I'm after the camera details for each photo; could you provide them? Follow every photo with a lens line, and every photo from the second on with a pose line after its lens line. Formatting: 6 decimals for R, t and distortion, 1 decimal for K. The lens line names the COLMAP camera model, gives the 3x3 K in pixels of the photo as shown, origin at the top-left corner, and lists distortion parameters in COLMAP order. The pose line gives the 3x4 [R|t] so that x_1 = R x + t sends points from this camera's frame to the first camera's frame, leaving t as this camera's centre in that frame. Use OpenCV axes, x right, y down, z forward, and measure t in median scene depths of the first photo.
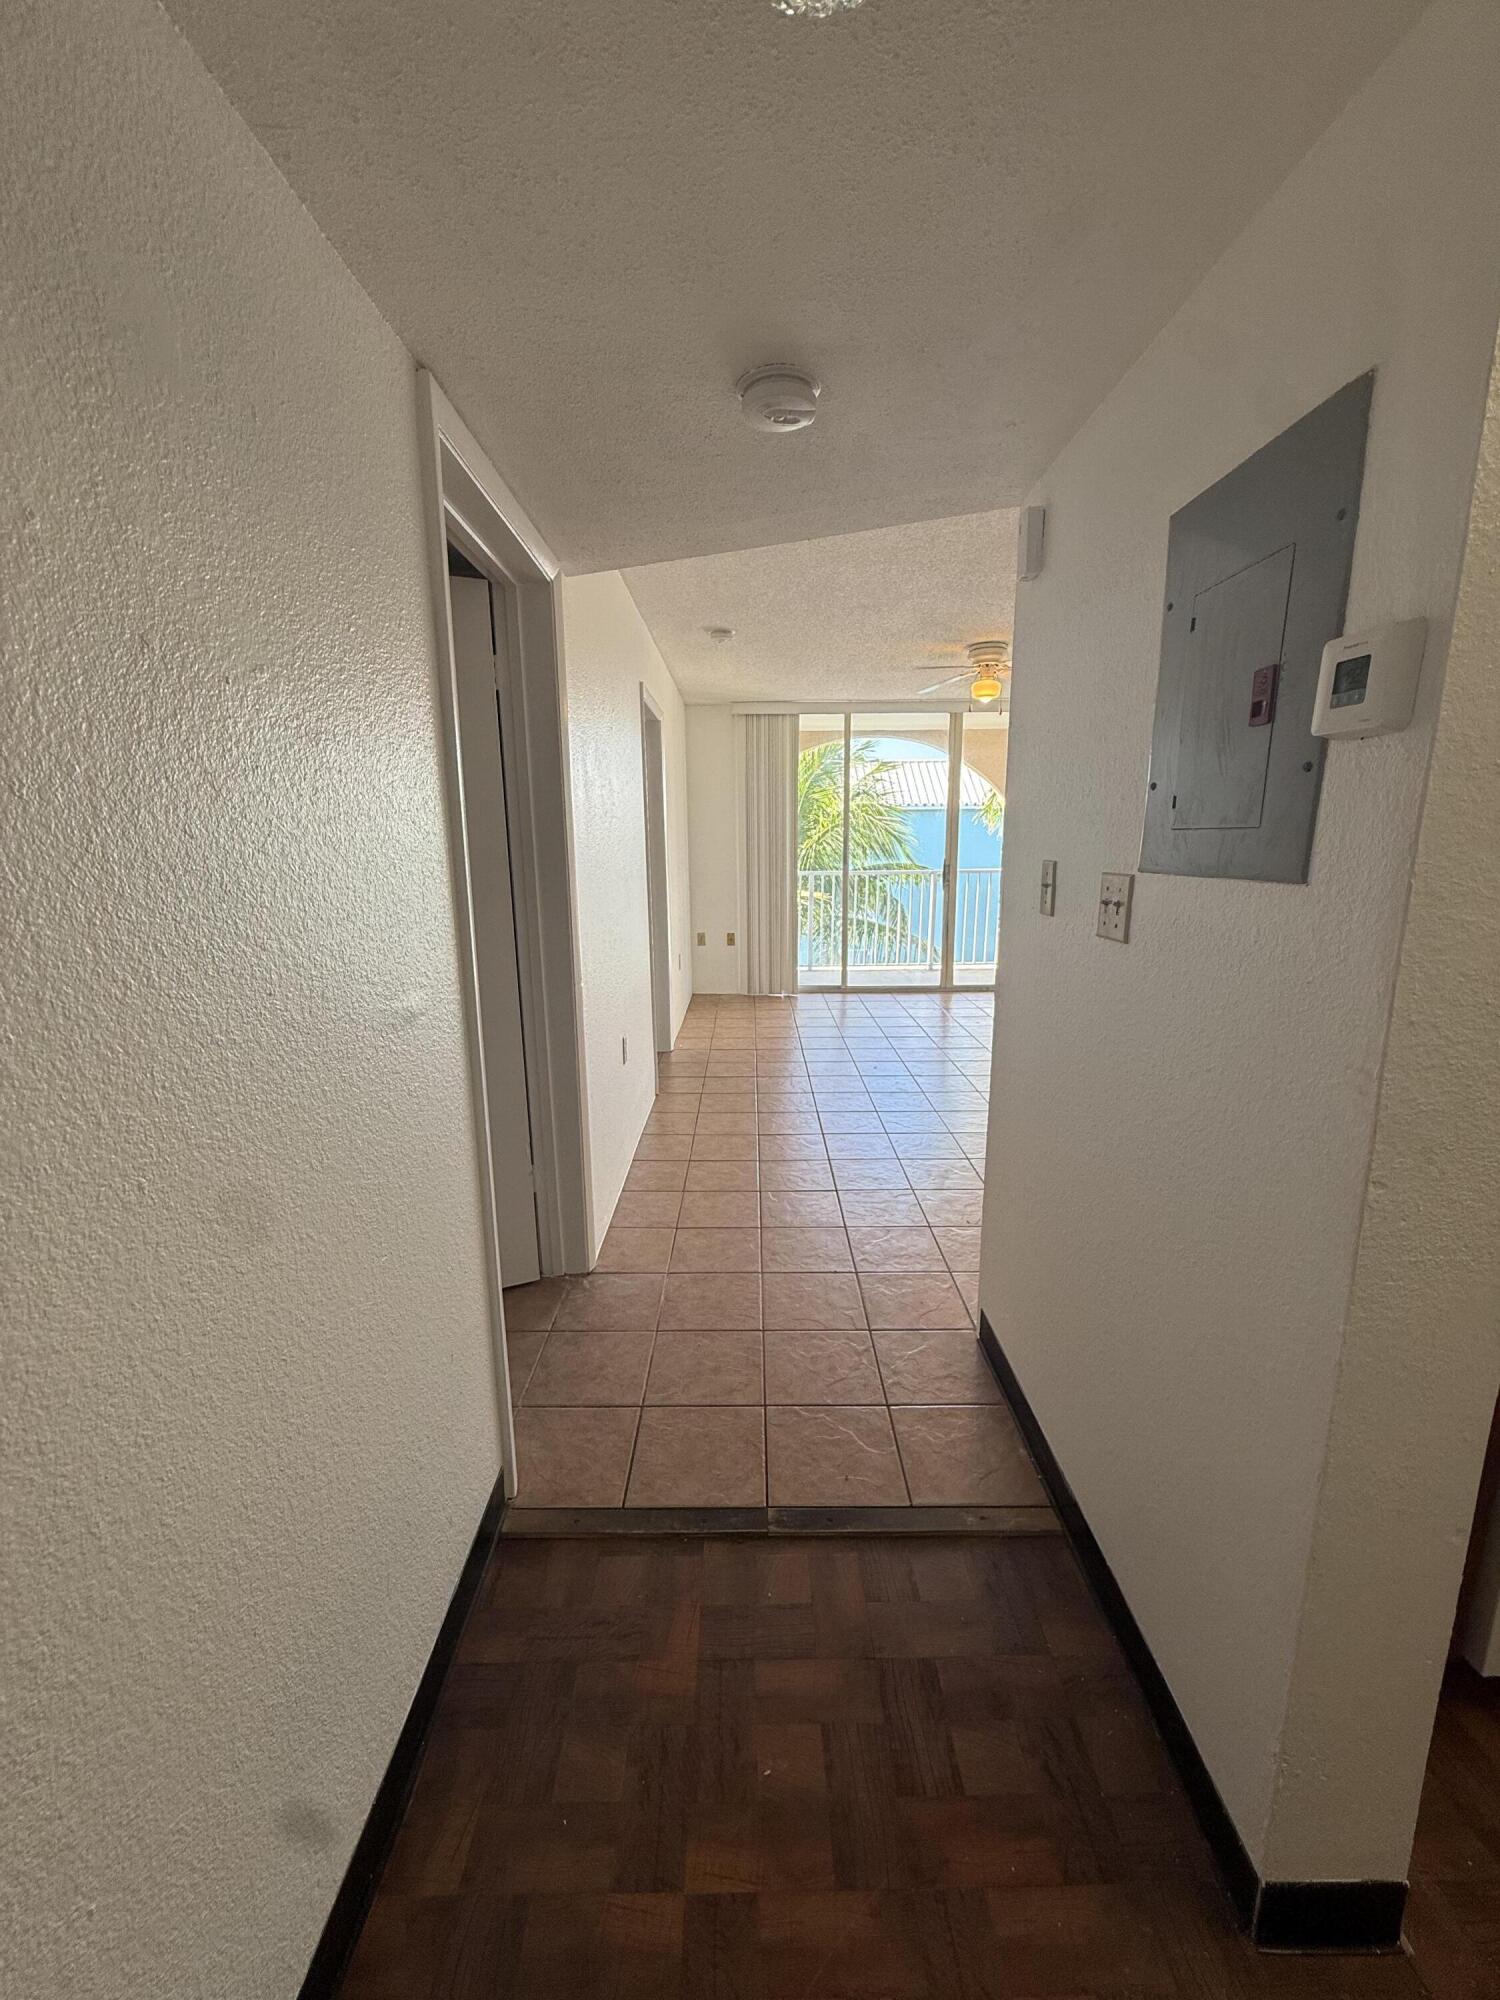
lens RADIAL K [[803.3, 0, 750.0], [0, 803.3, 1000.0], [0, 0, 1]] dist [0.002243, 0.000233]
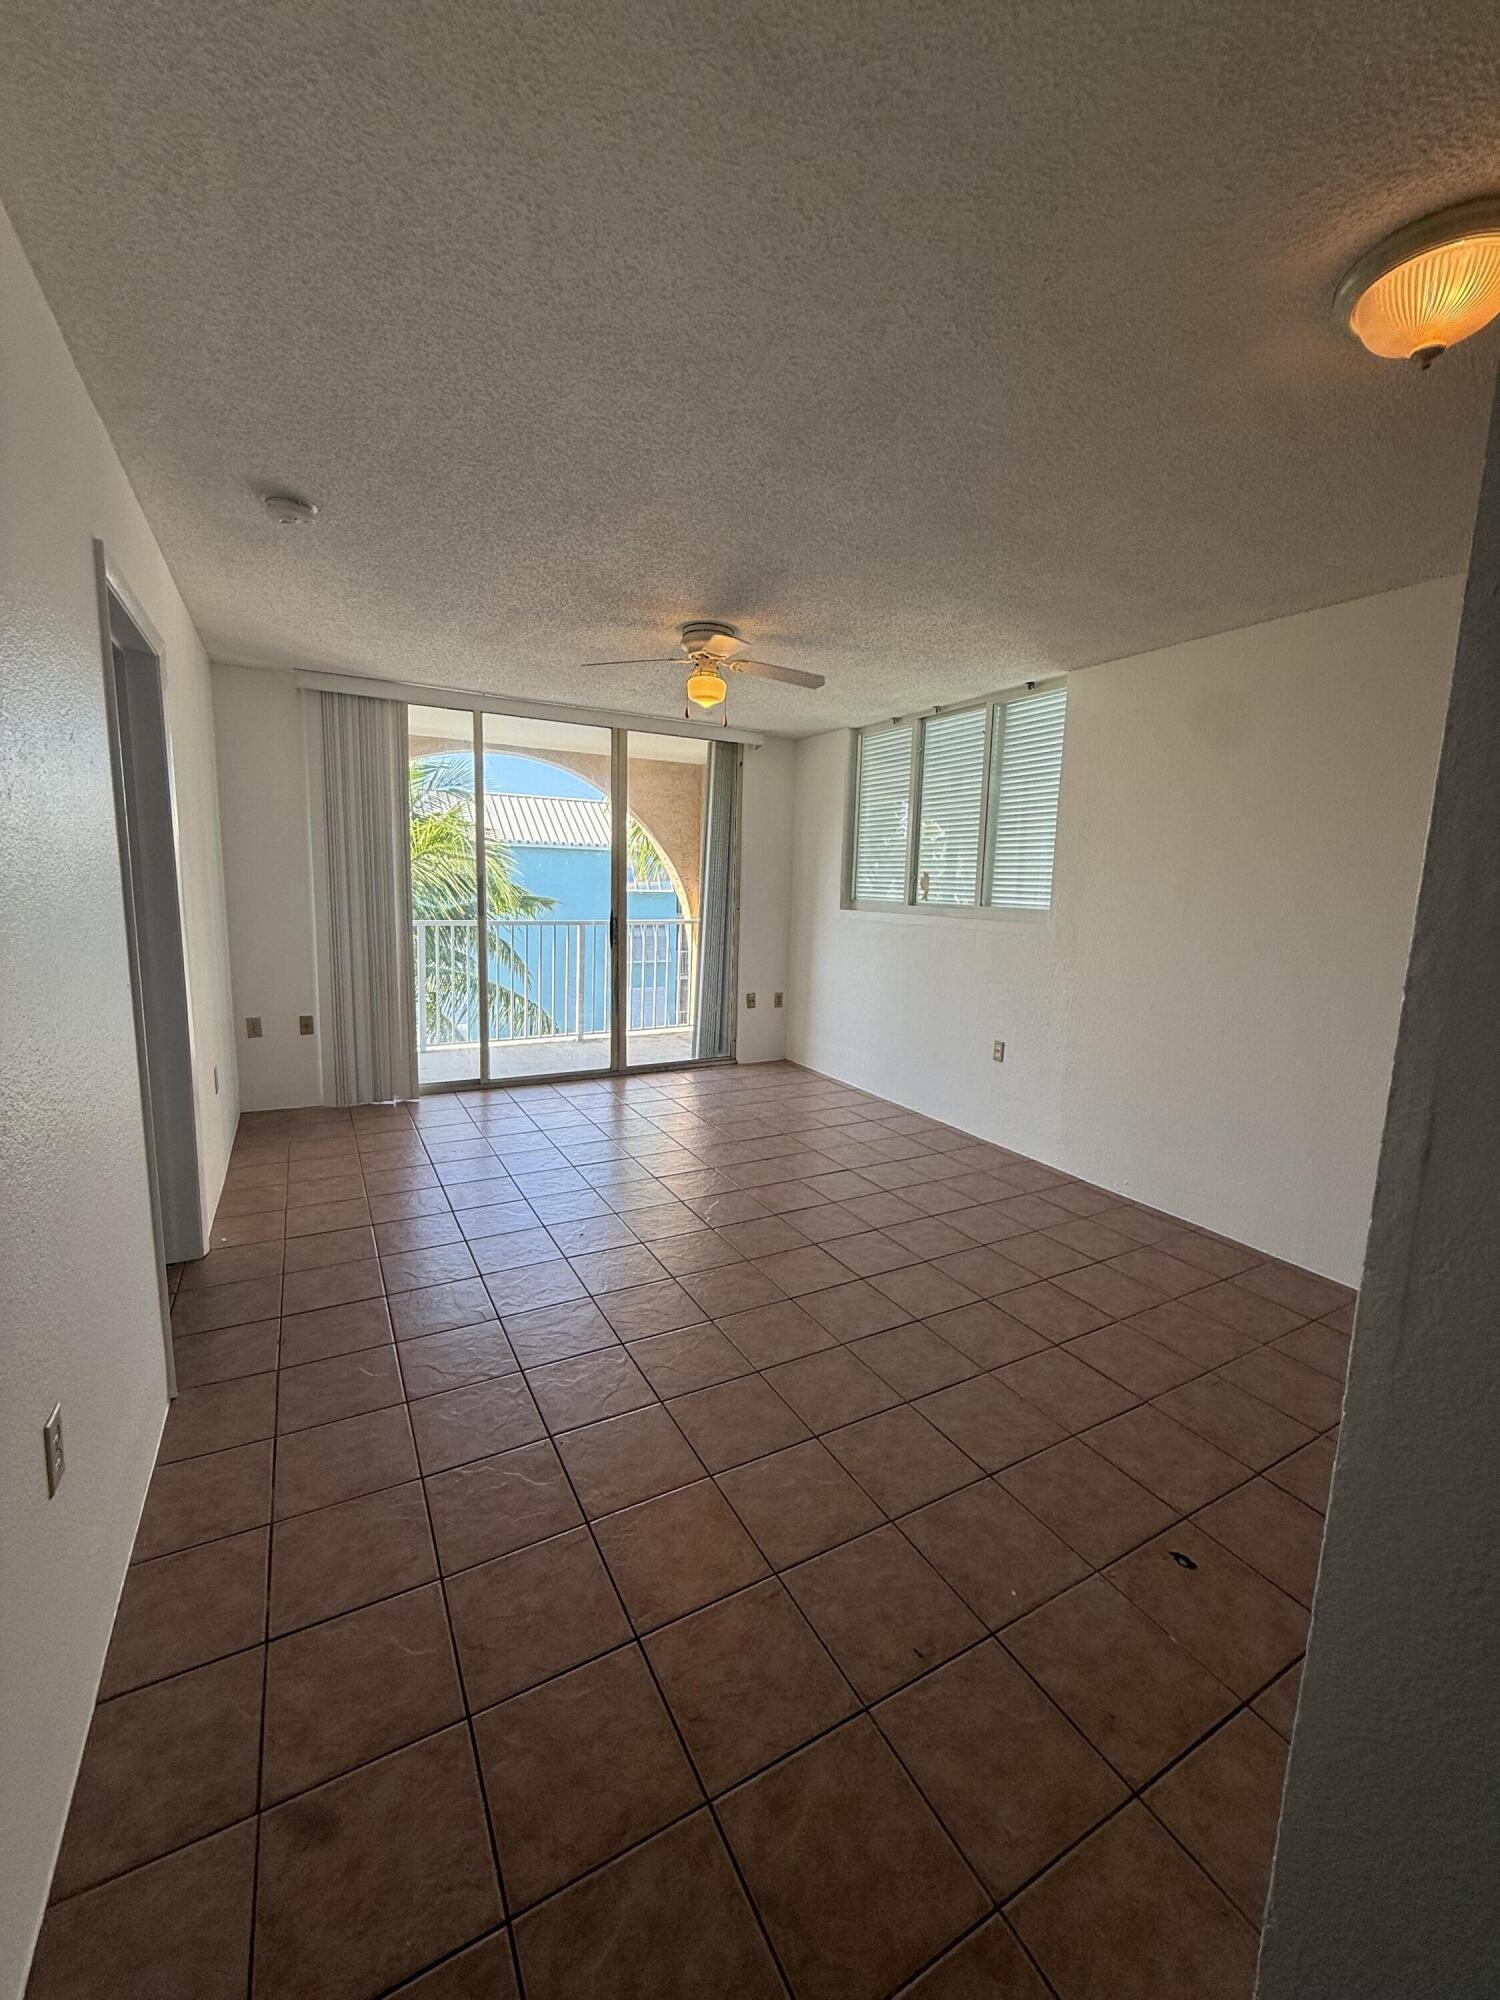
lens RADIAL K [[796.1, 0, 753.3], [0, 796.1, 992.5], [0, 0, 1]] dist [0.002337, 0.000308]
pose [[0.872481, -0.038436, 0.487135, -0.023516], [0.068396, 0.996694, -0.043858, -0.053320], [-0.483839, 0.071583, 0.872225, 0.258758]]
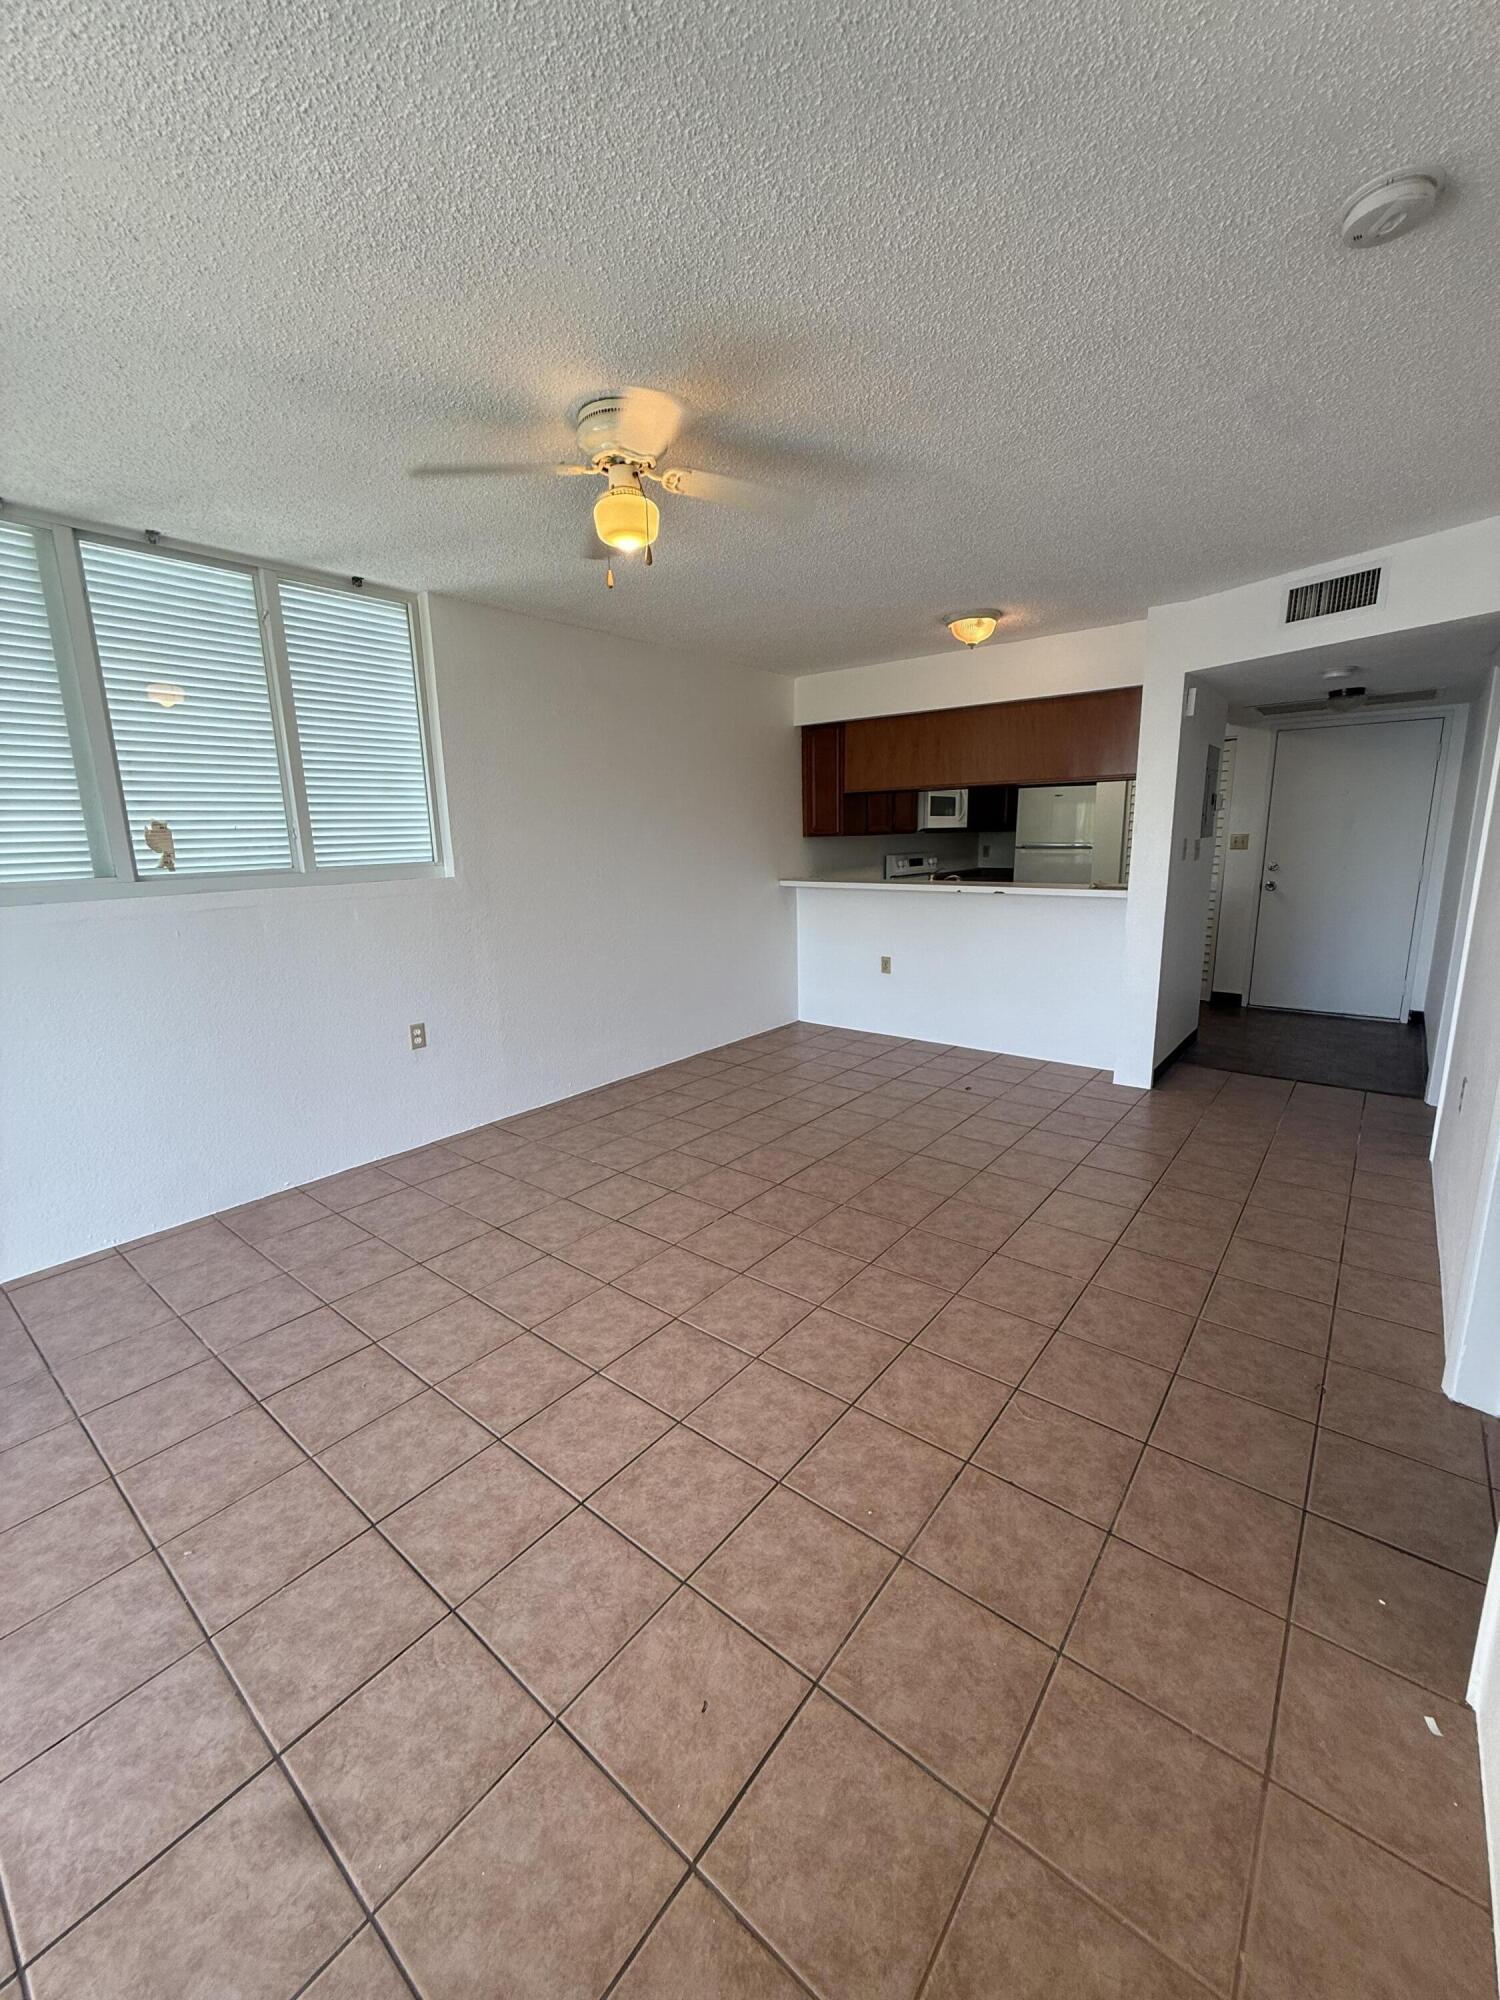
lens RADIAL K [[796.1, 0, 753.3], [0, 796.1, 992.5], [0, 0, 1]] dist [0.002337, 0.000308]
pose [[-0.774695, -0.103726, 0.623769, -0.047125], [0.157945, 0.923444, 0.349720, -0.200284], [-0.612291, 0.369448, -0.699005, 0.953474]]
